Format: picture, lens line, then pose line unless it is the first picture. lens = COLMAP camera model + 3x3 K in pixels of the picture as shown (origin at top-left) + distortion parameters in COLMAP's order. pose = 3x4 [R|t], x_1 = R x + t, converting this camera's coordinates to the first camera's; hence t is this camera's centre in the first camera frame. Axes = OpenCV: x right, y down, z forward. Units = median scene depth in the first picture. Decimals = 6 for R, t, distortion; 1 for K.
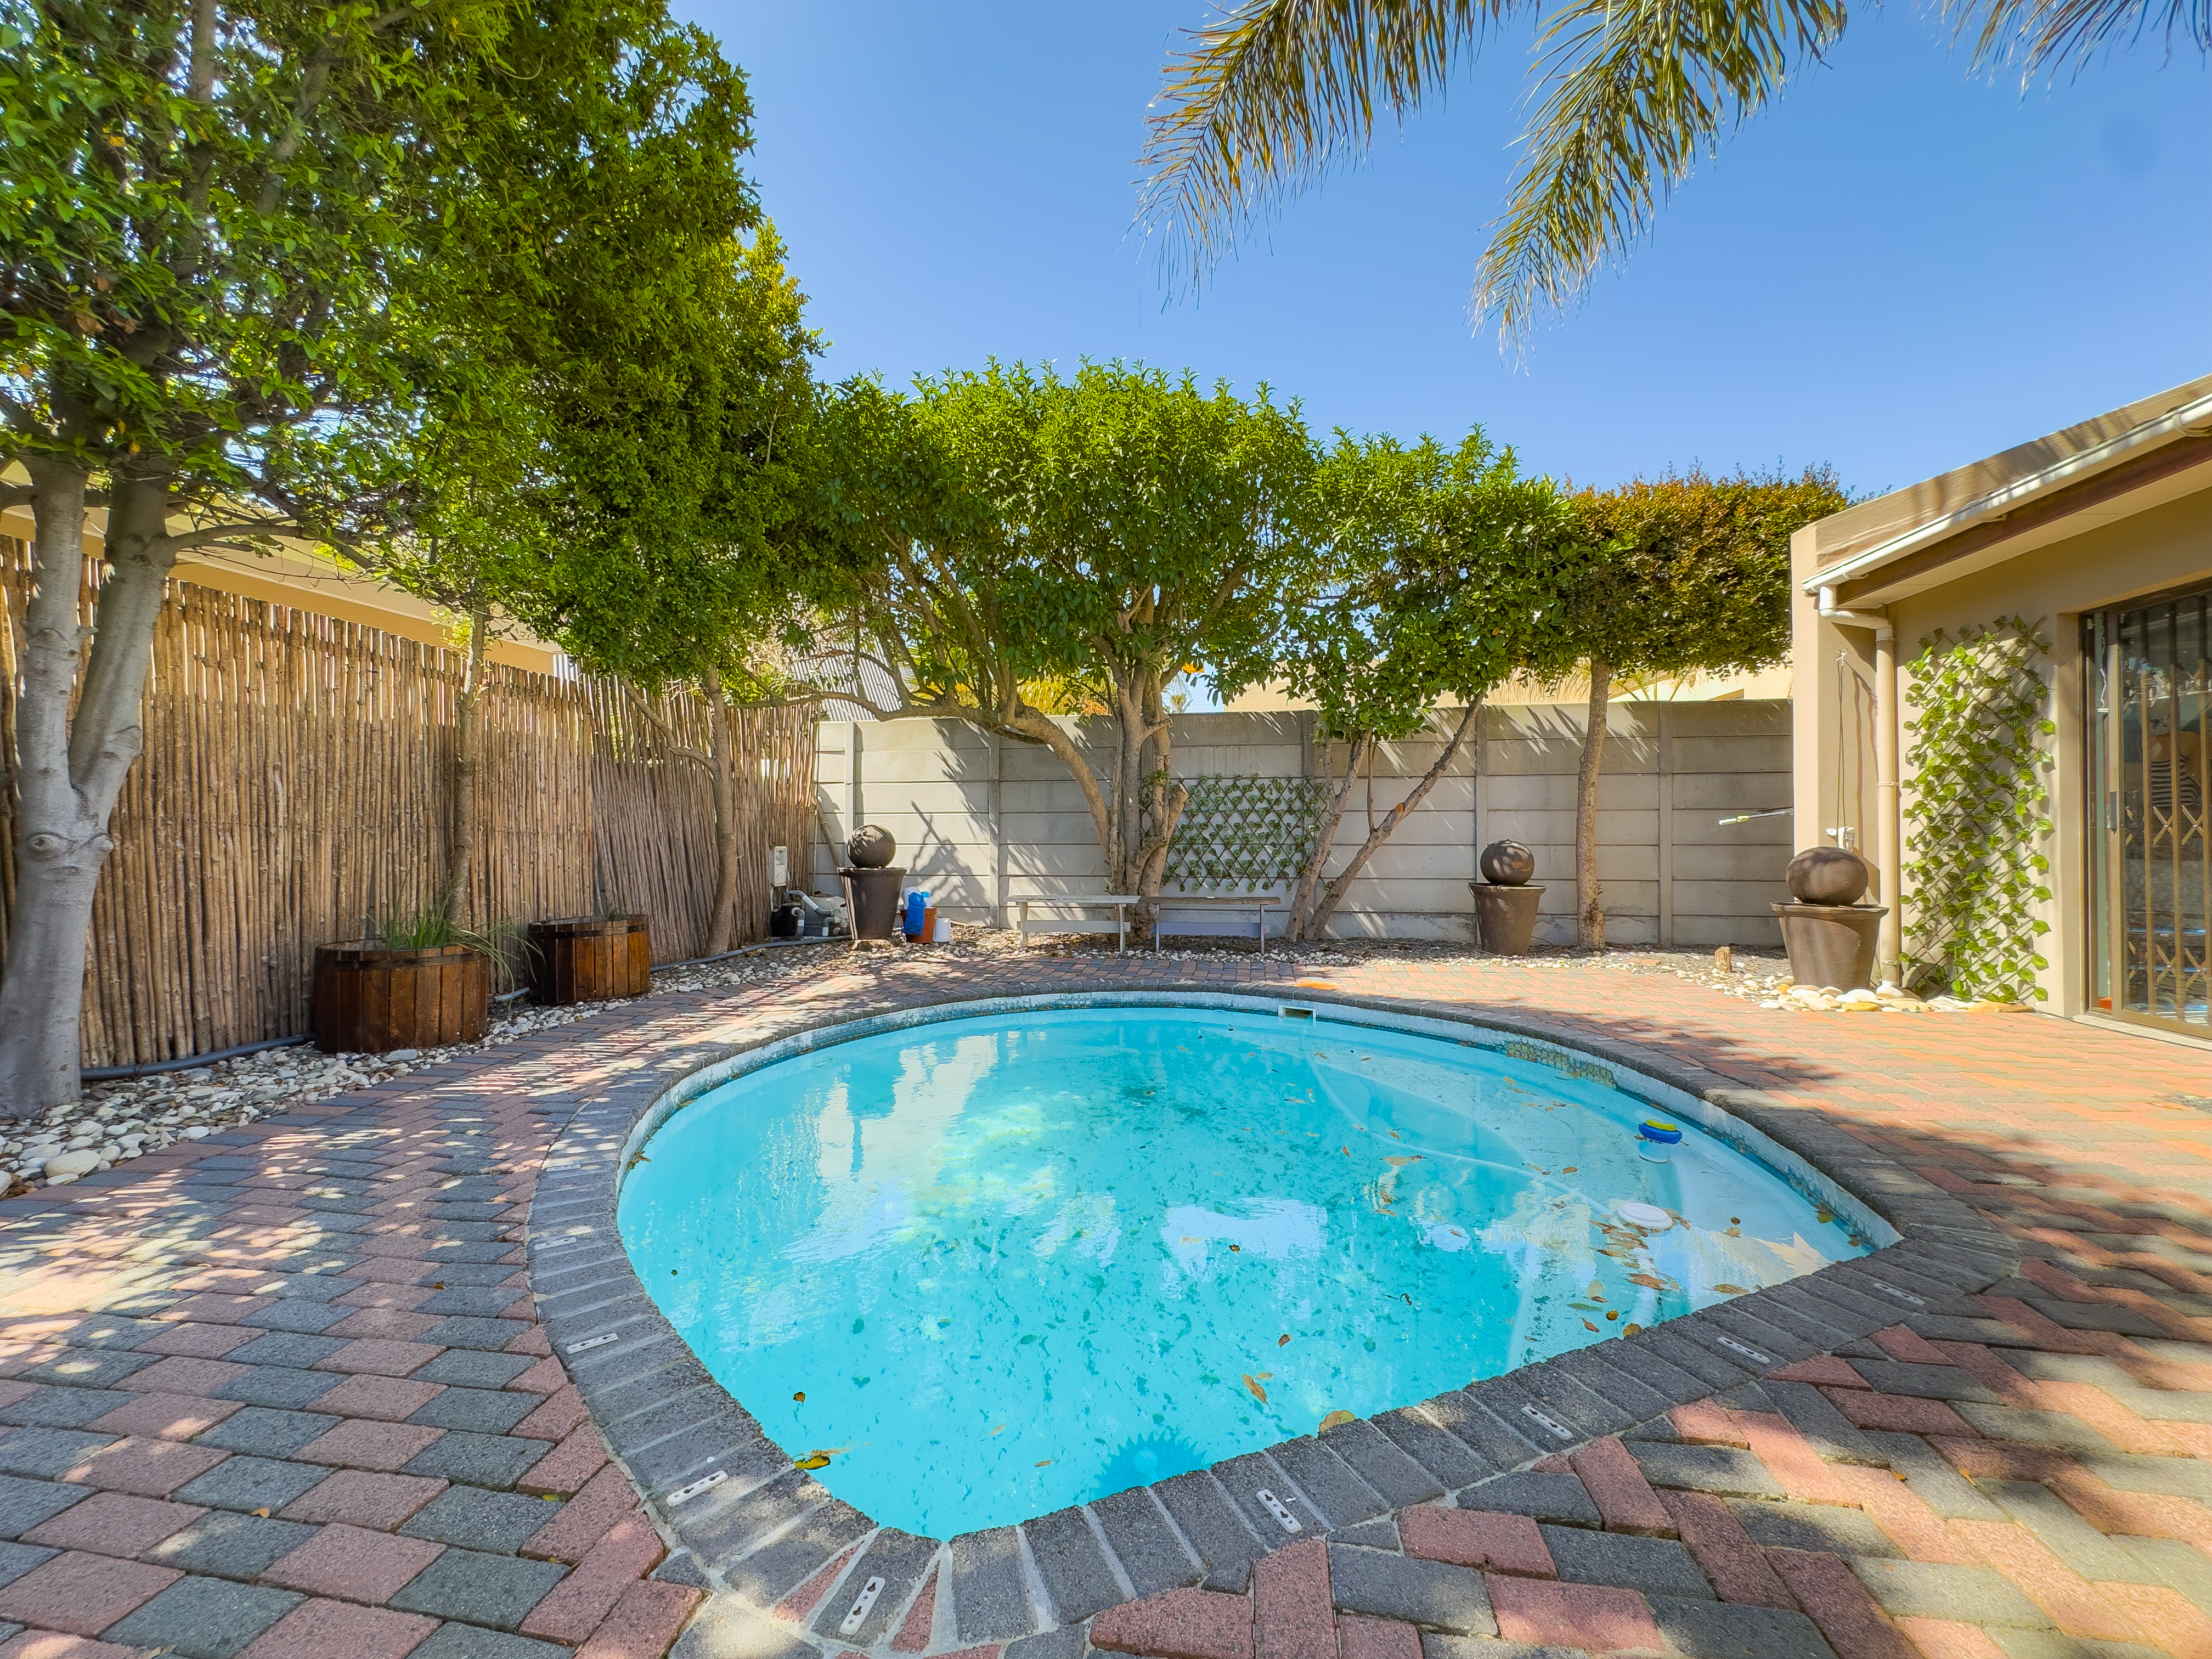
lens RADIAL K [[882.9, 0, 1105.1], [0, 882.9, 828.7], [0, 0, 1]] dist [-0.006843, 0.001849]
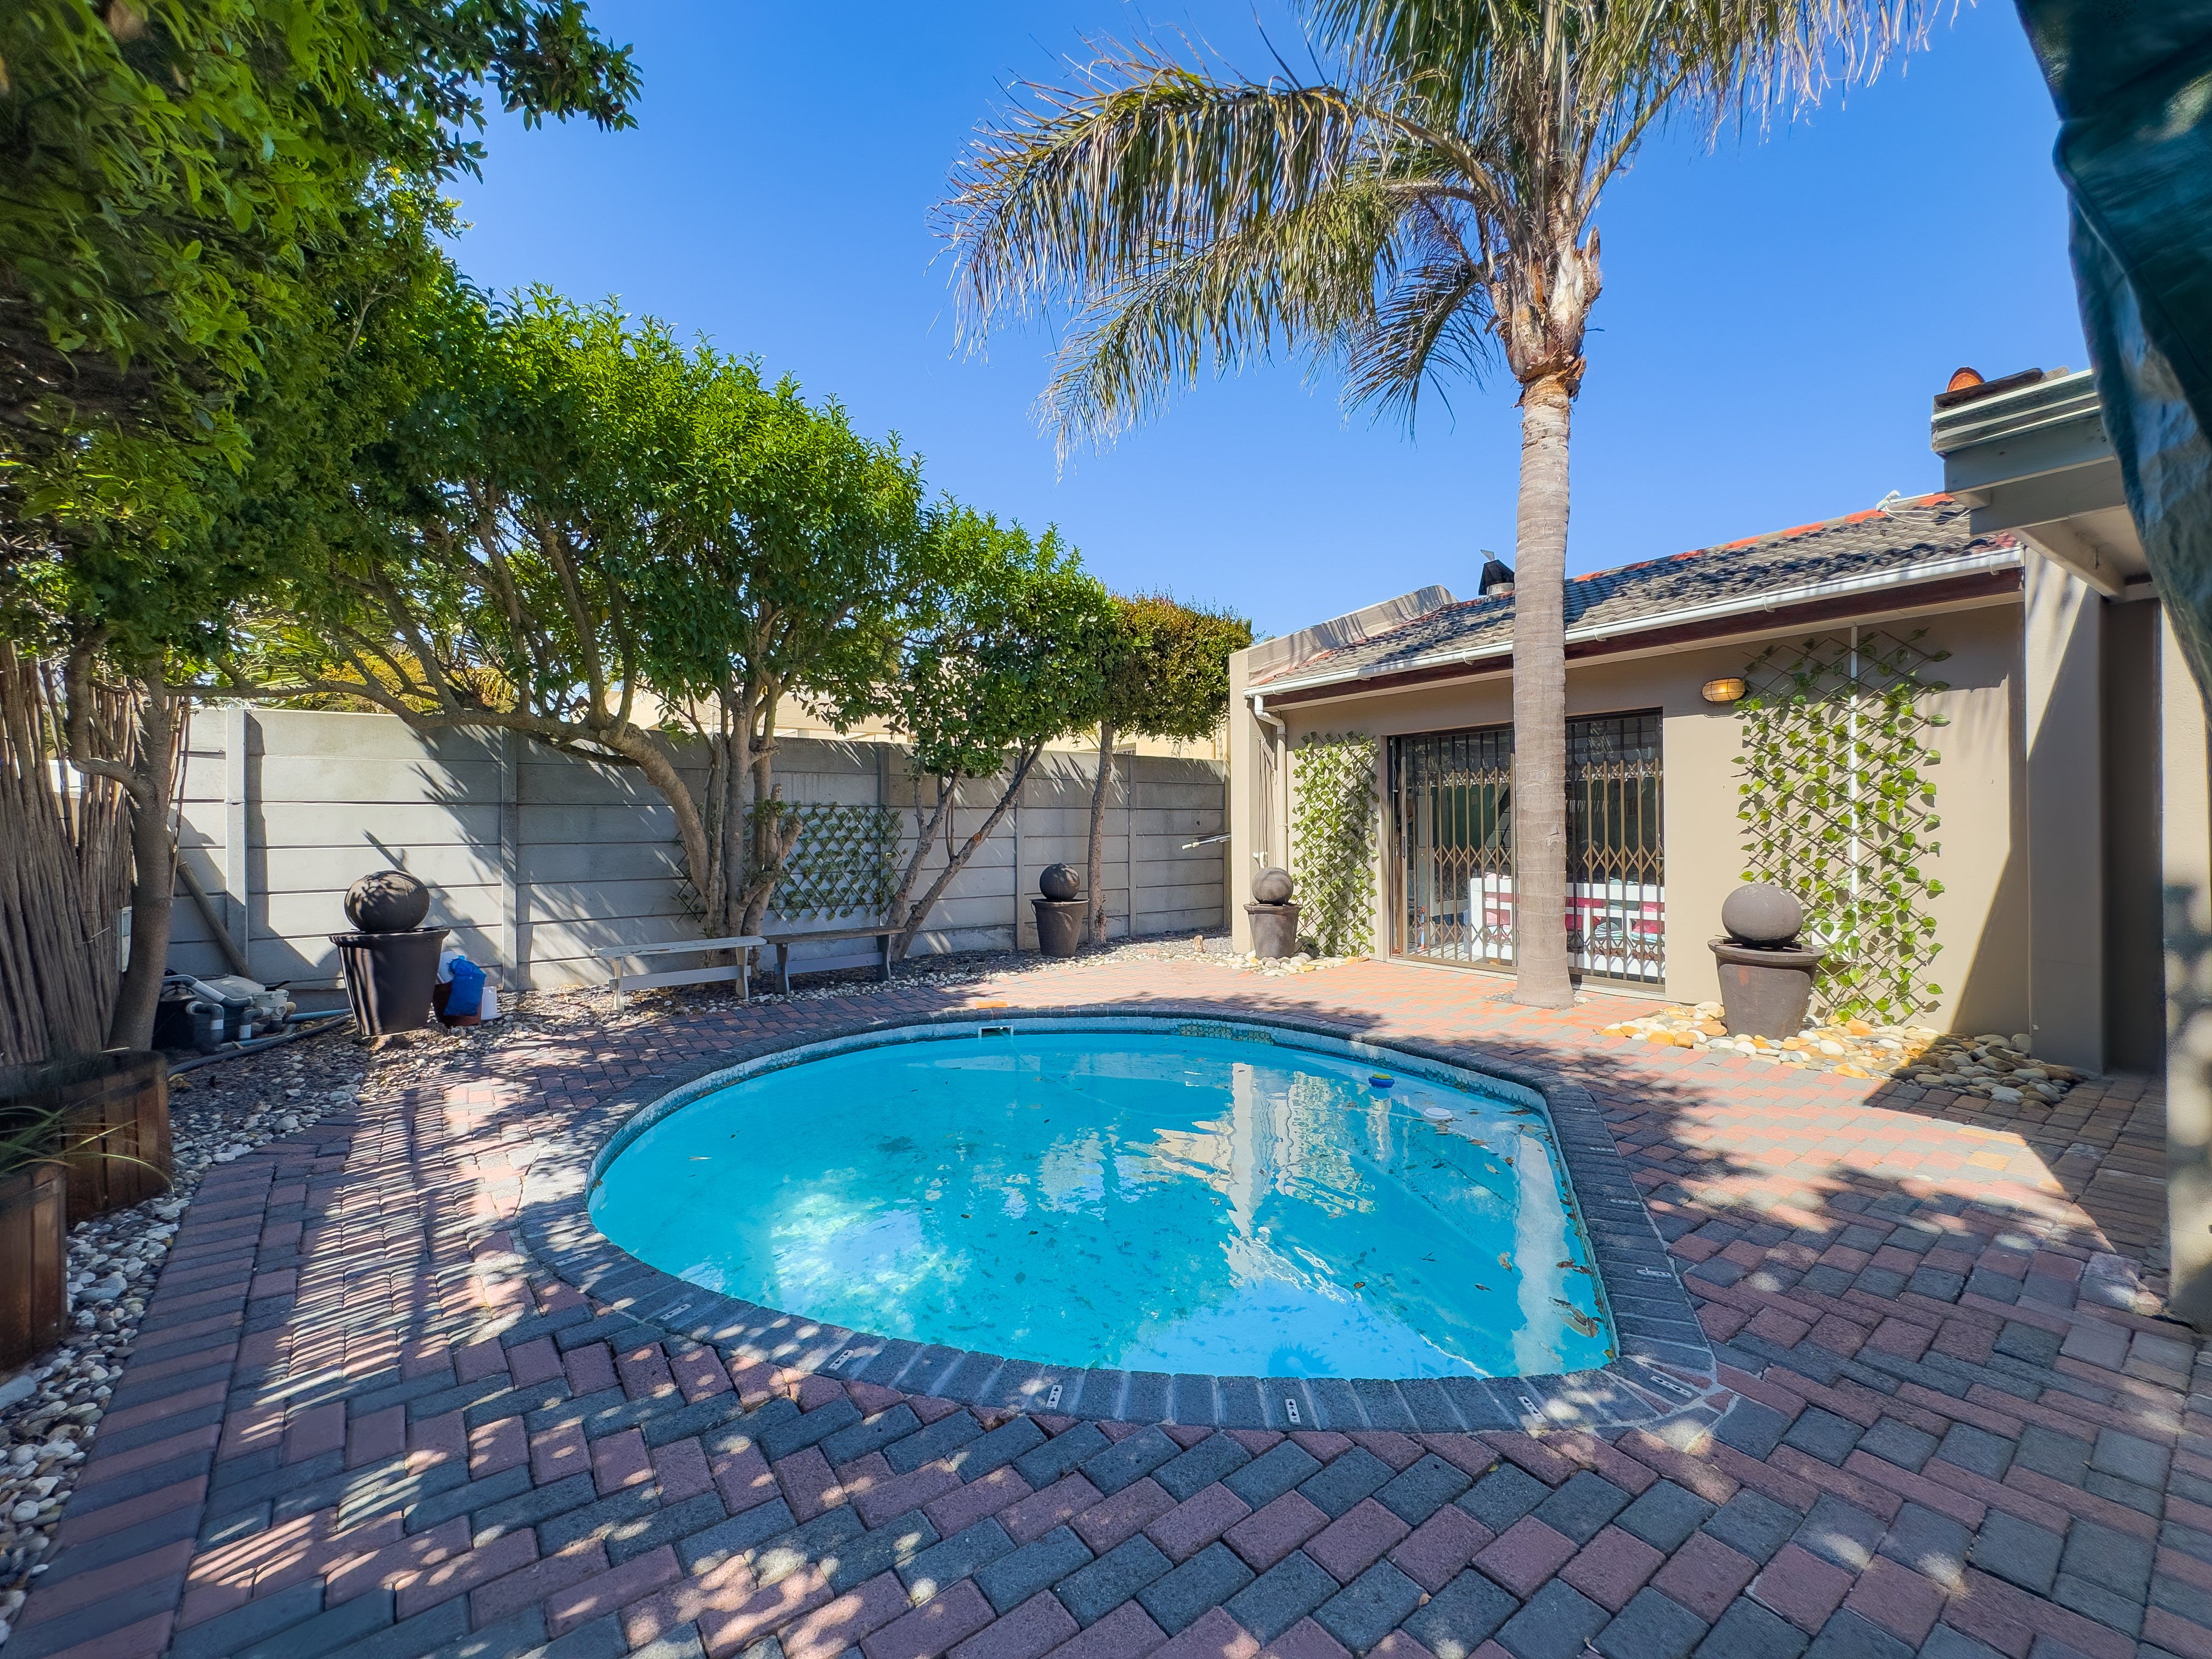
lens RADIAL K [[882.9, 0, 1105.1], [0, 882.9, 828.7], [0, 0, 1]] dist [-0.006843, 0.001849]
pose [[0.700064, -0.004959, 0.714063, -0.387117], [0.001285, 0.999983, 0.005685, -0.043909], [-0.714079, -0.003062, 0.700058, 0.094618]]
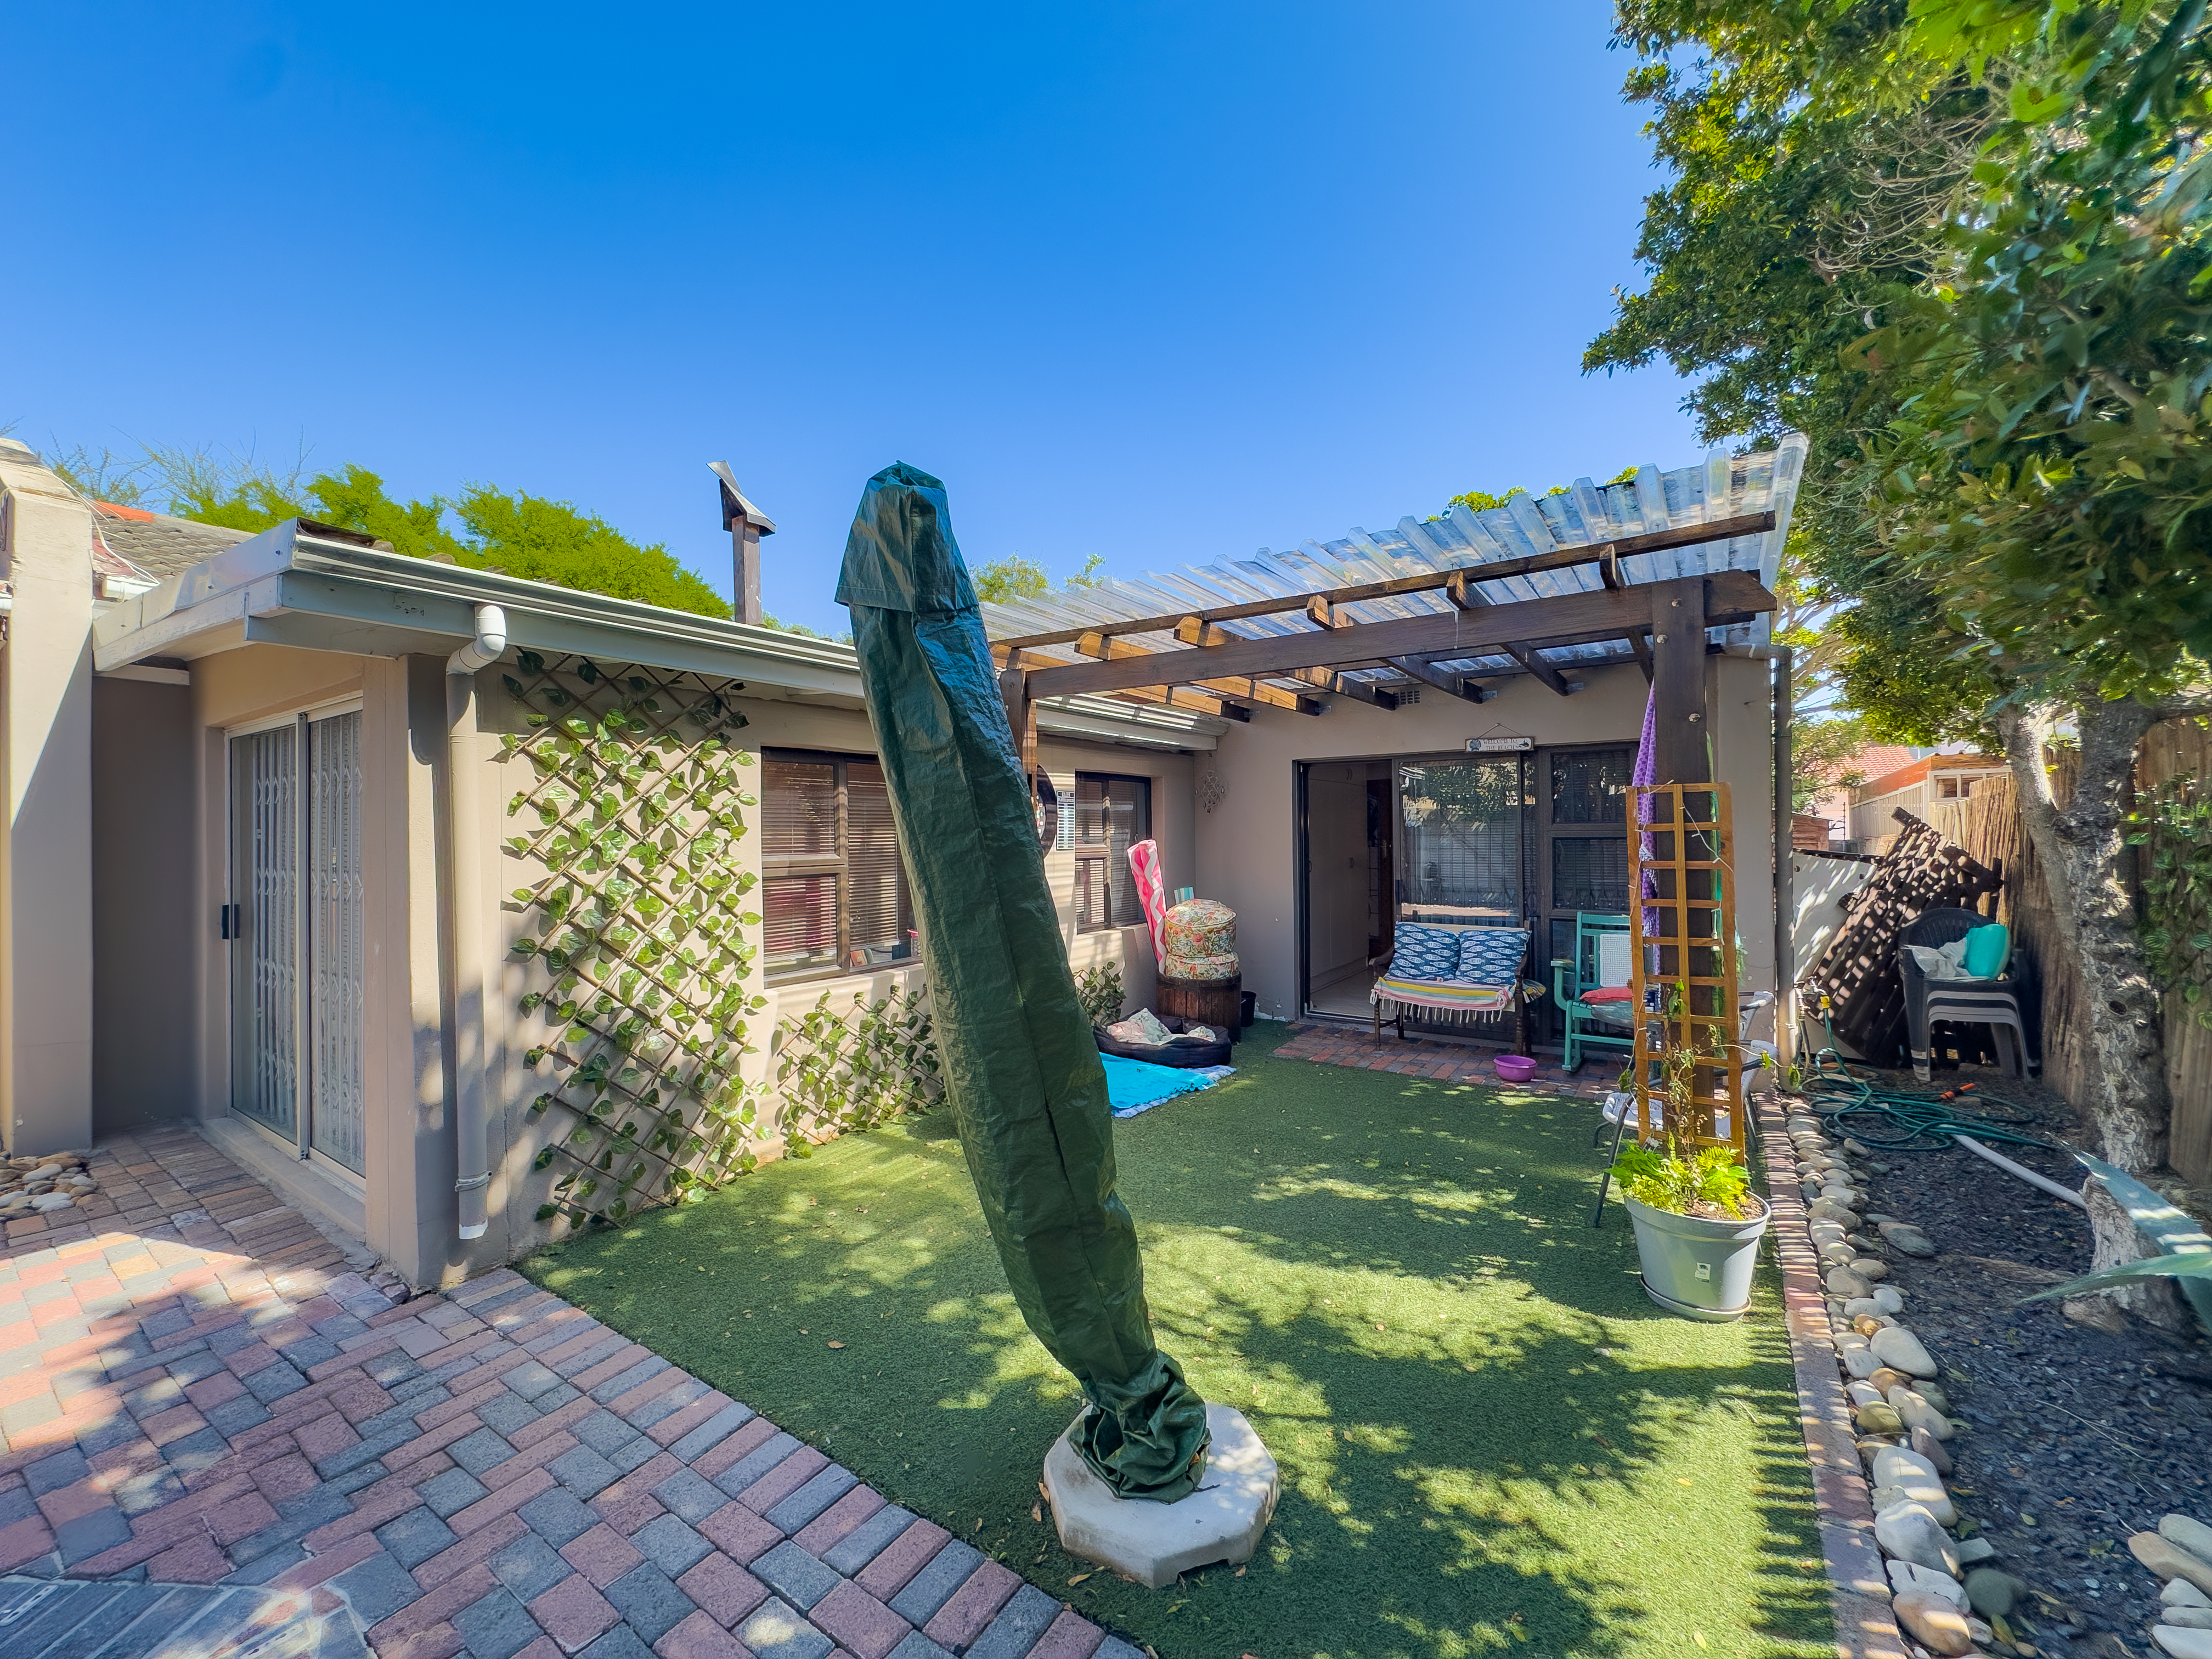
lens RADIAL K [[882.2, 0, 1109.3], [0, 882.2, 842.4], [0, 0, 1]] dist [-0.002488, 0.000154]
pose [[-0.908380, 0.008000, 0.418069, -0.360396], [0.009982, 0.999947, 0.002555, -0.075718], [-0.418026, 0.006494, -0.908412, 0.287040]]
